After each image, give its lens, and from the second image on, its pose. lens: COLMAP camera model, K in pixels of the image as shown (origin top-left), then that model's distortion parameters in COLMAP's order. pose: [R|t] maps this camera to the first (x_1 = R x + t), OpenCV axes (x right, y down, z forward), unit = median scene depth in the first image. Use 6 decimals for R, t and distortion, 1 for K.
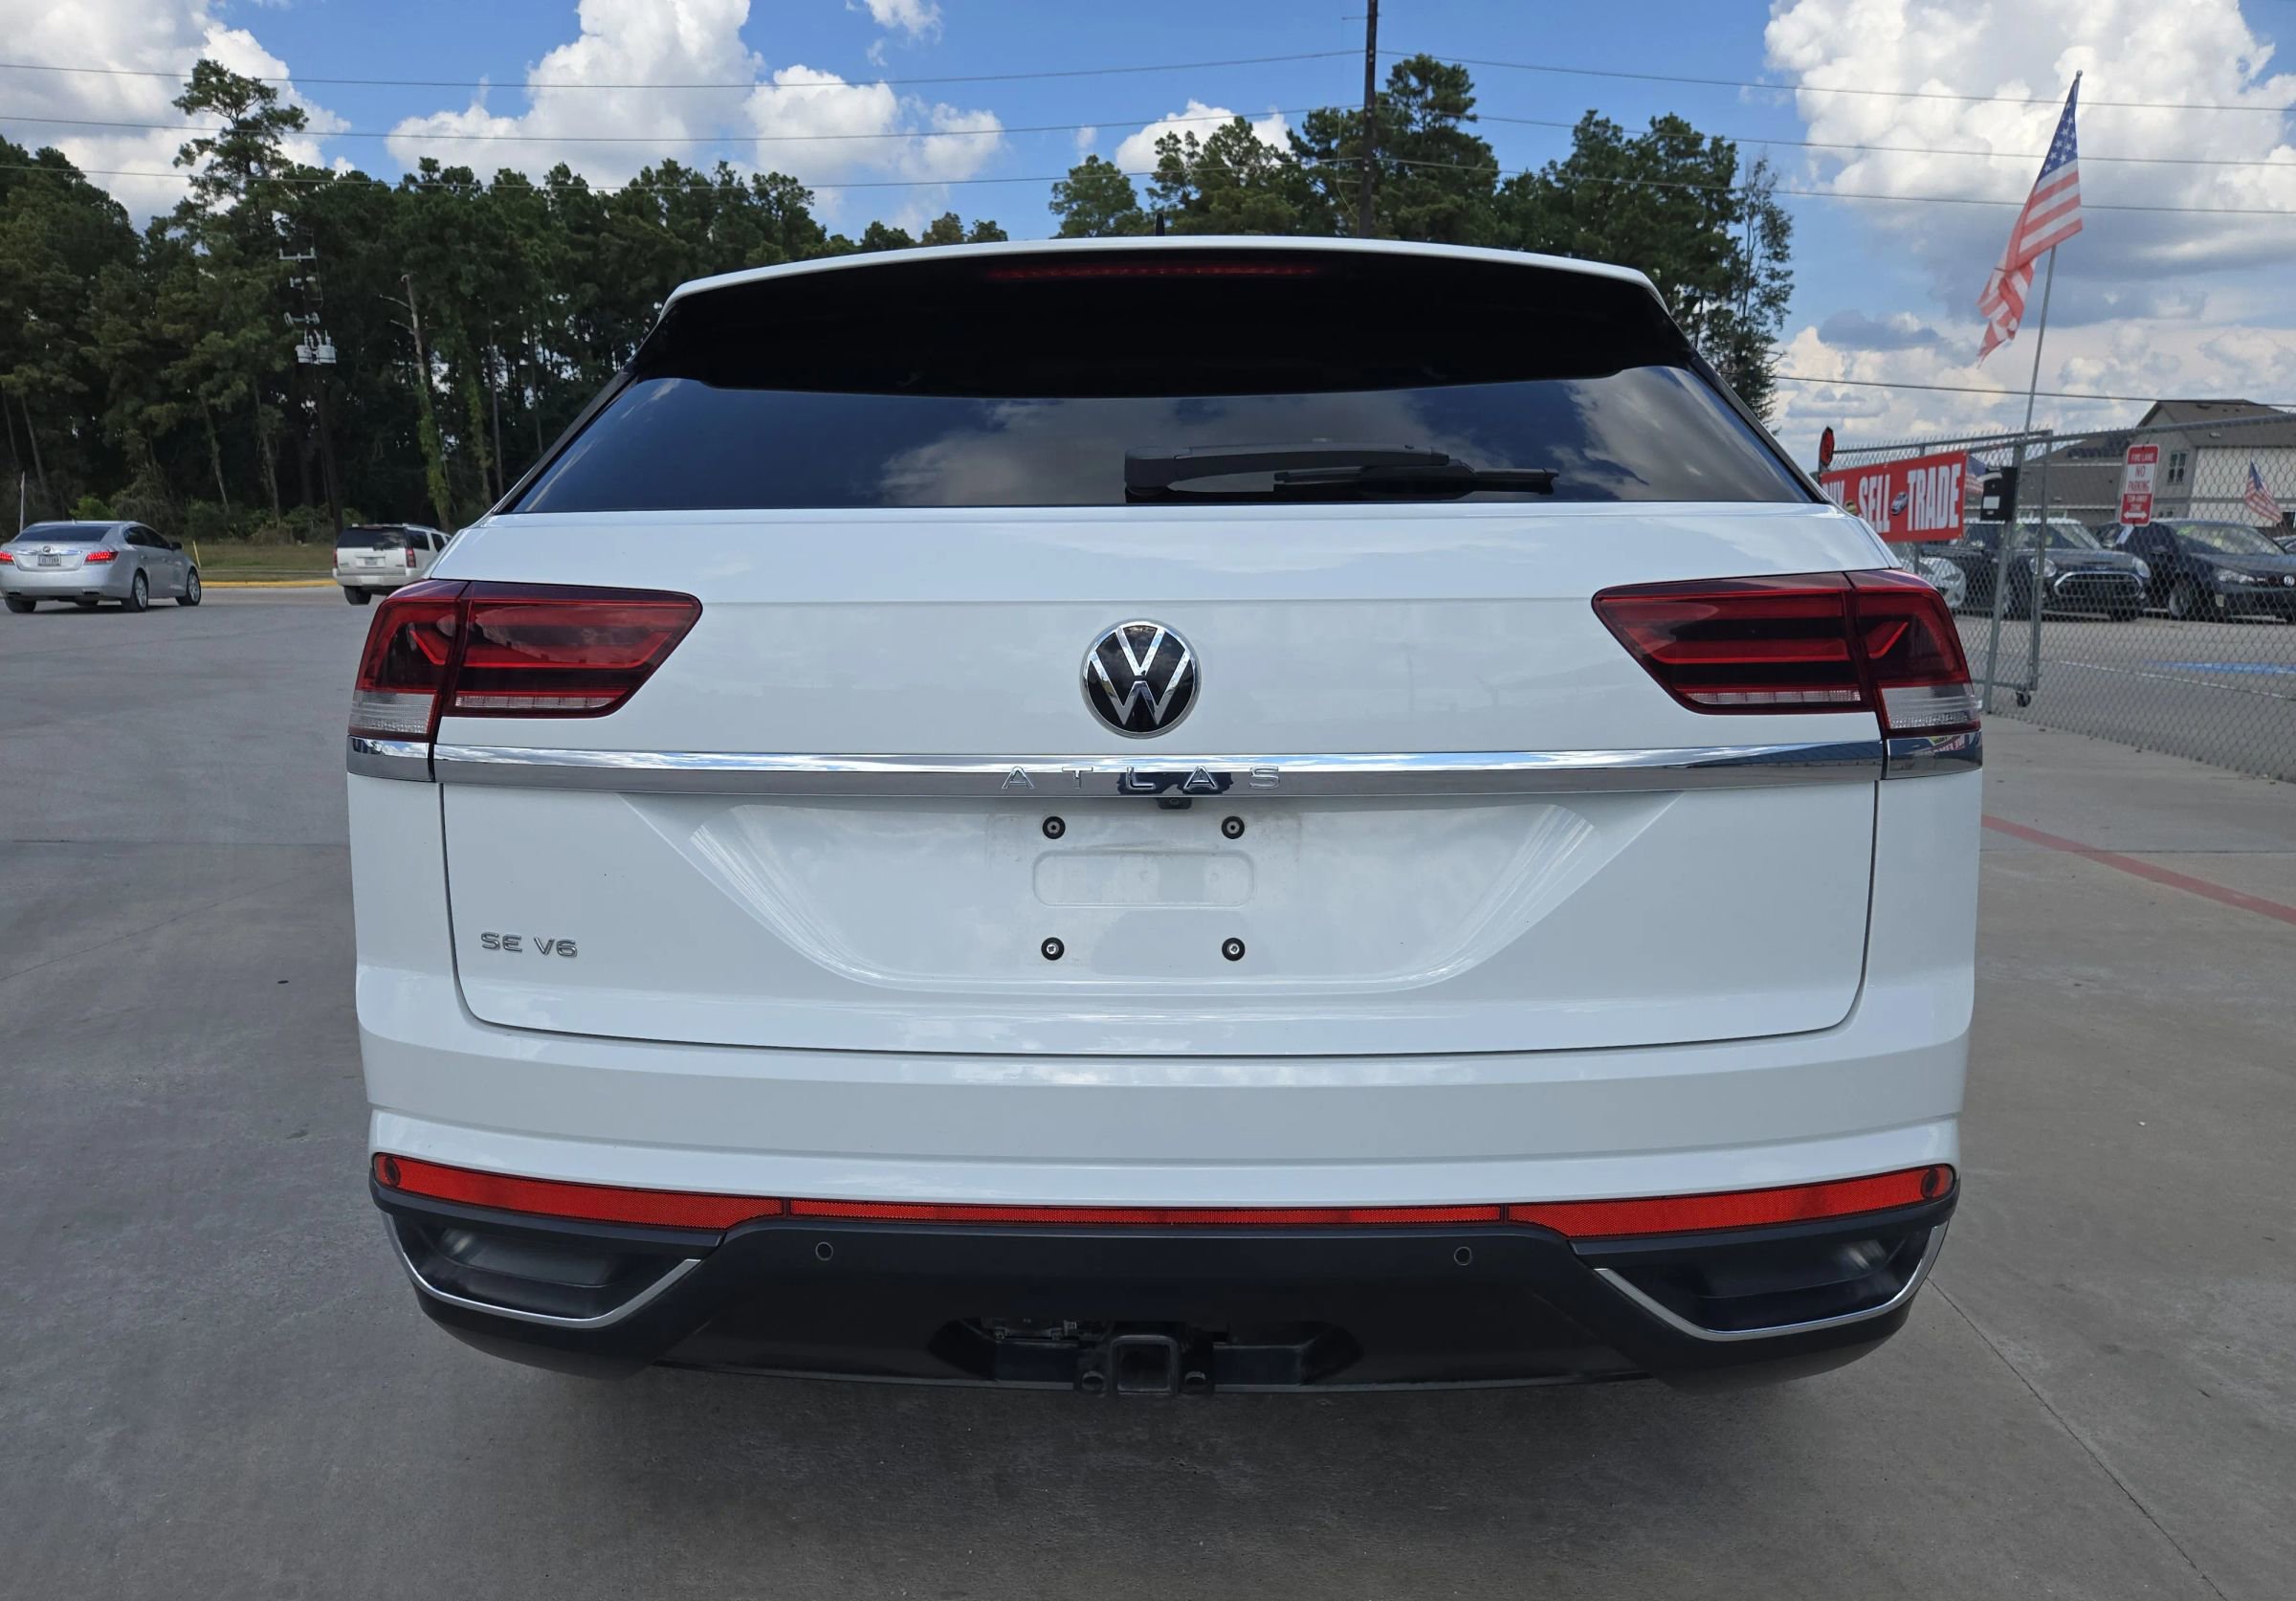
lens RADIAL K [[1558.1, 0, 1106.5], [0, 1558.1, 854.4], [0, 0, 1]] dist [0.052100, -0.043031]
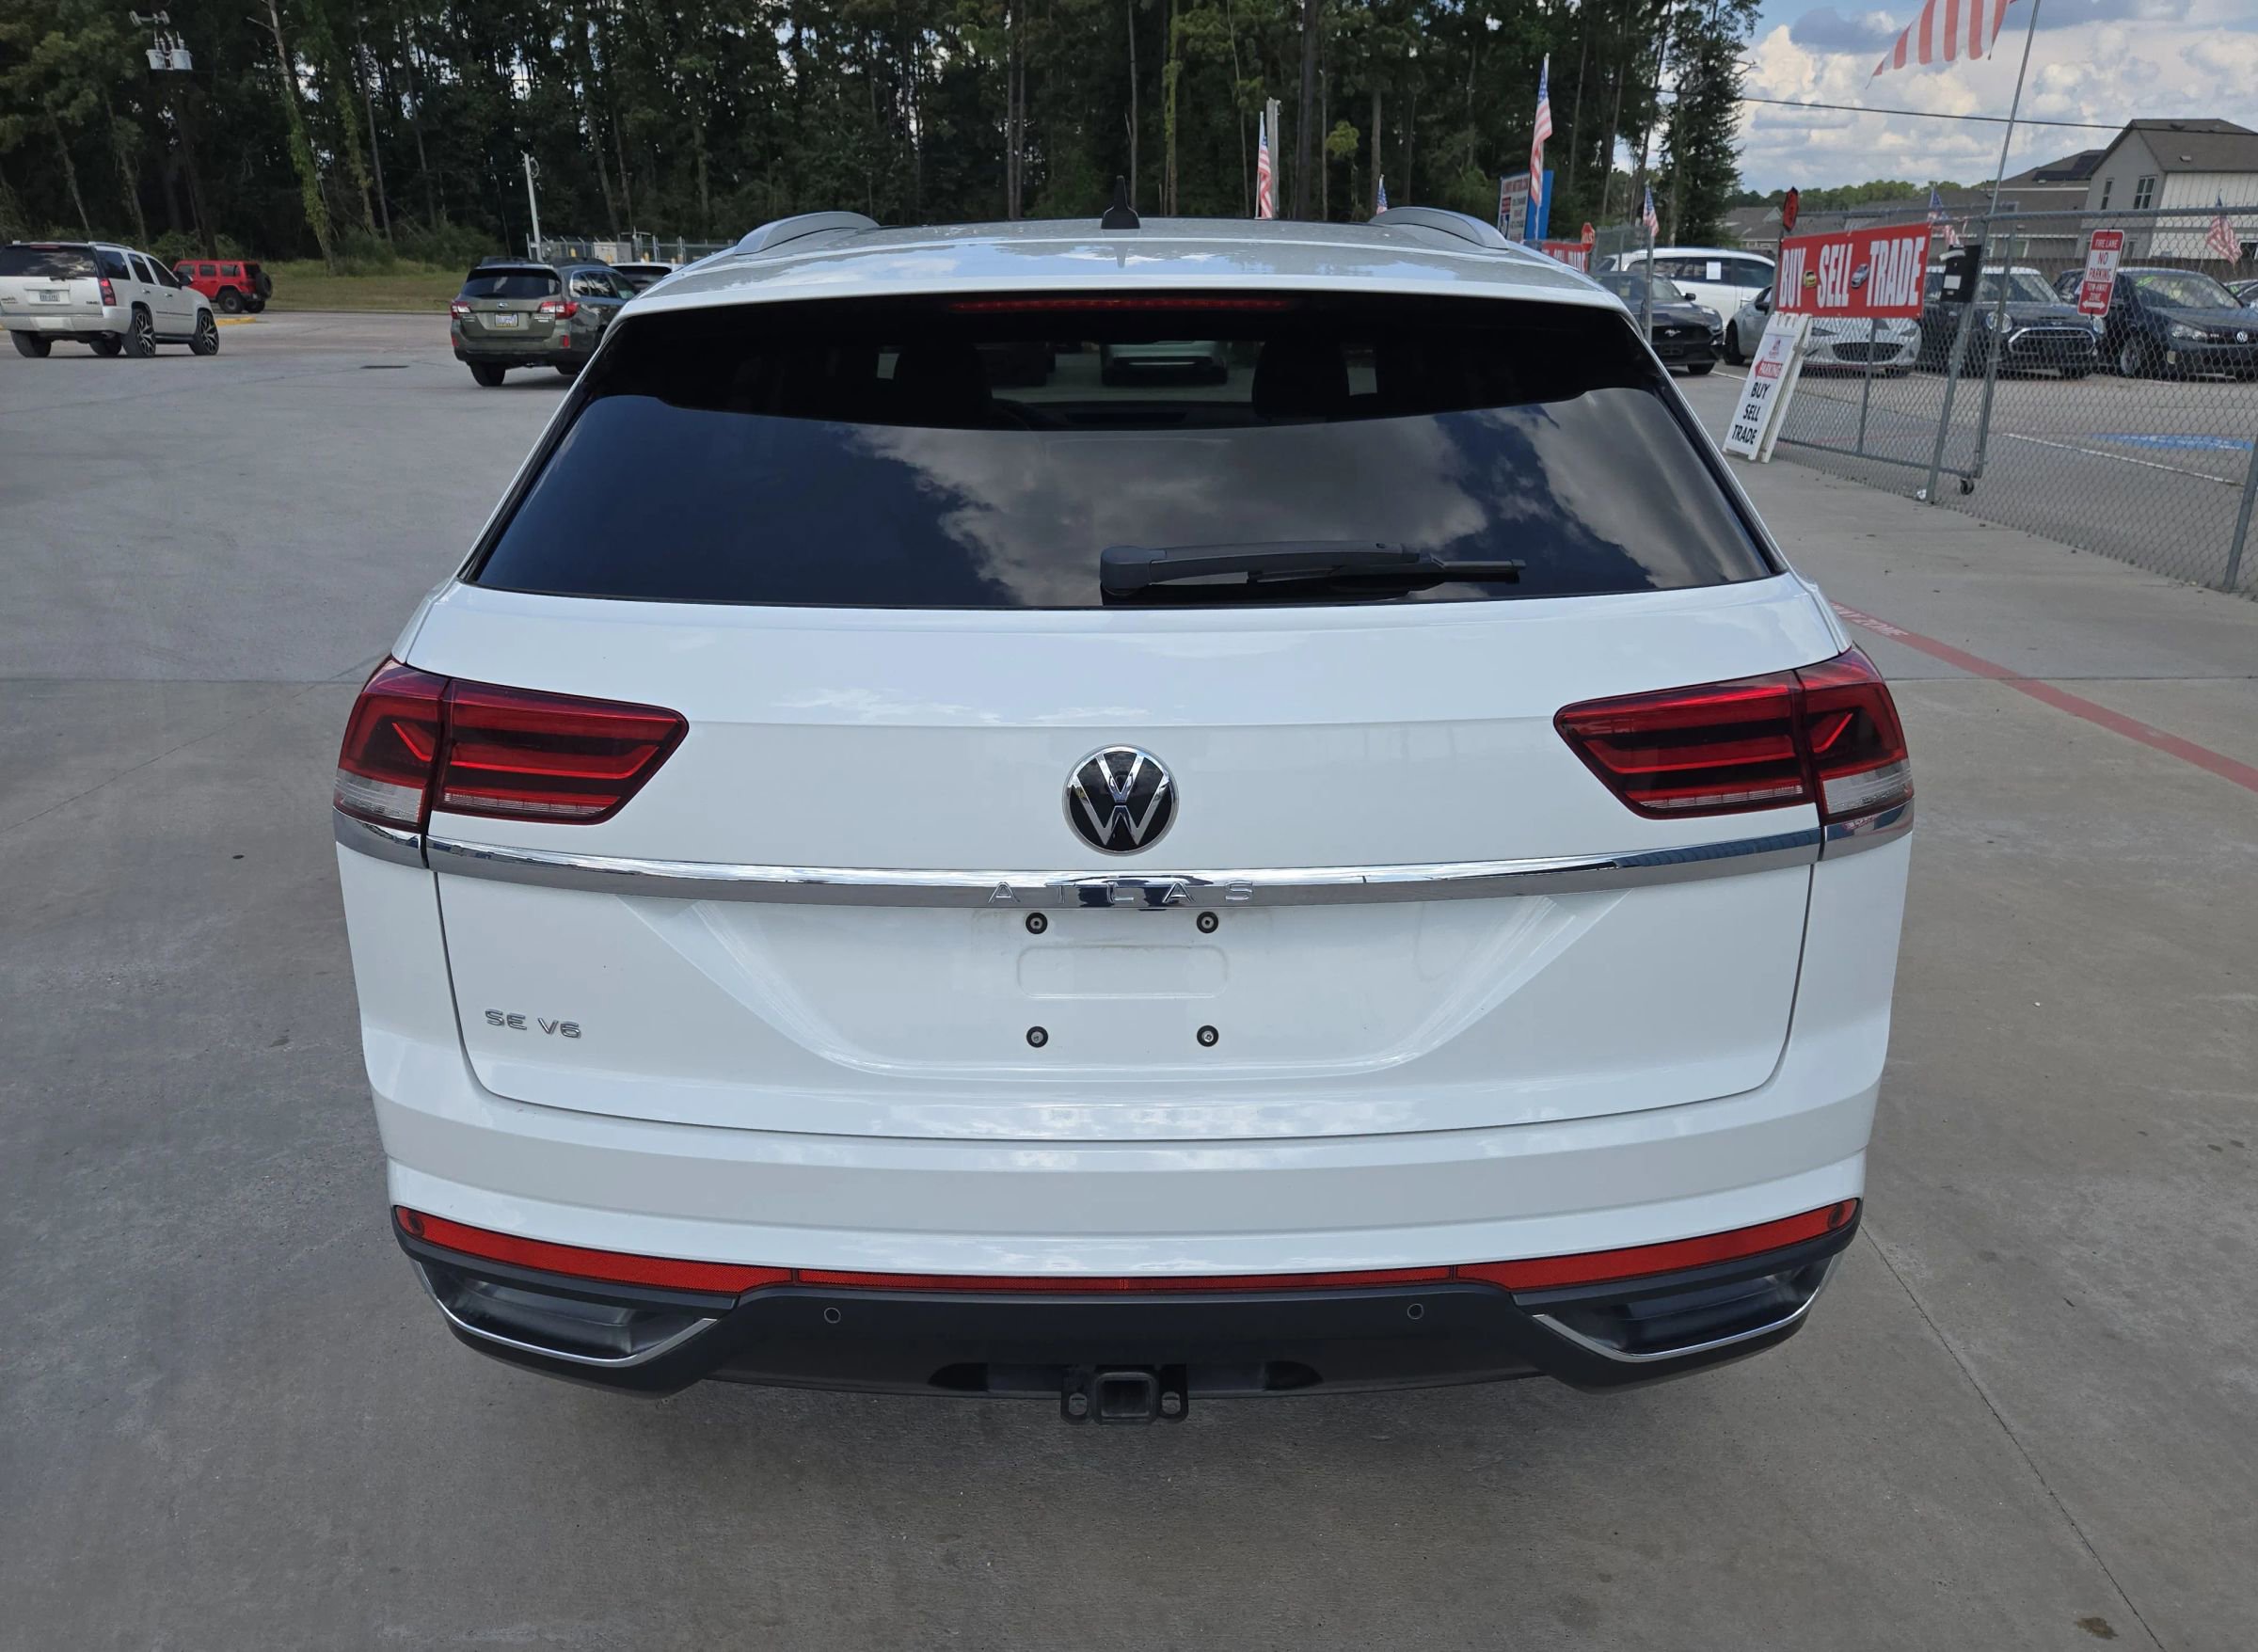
lens RADIAL K [[1557.8, 0, 1095.1], [0, 1557.8, 869.3], [0, 0, 1]] dist [0.051734, -0.042177]
pose [[0.999397, -0.015239, 0.031195, -0.018387], [0.009805, 0.985827, 0.167478, -0.158965], [-0.033305, -0.167071, 0.985382, -0.018703]]
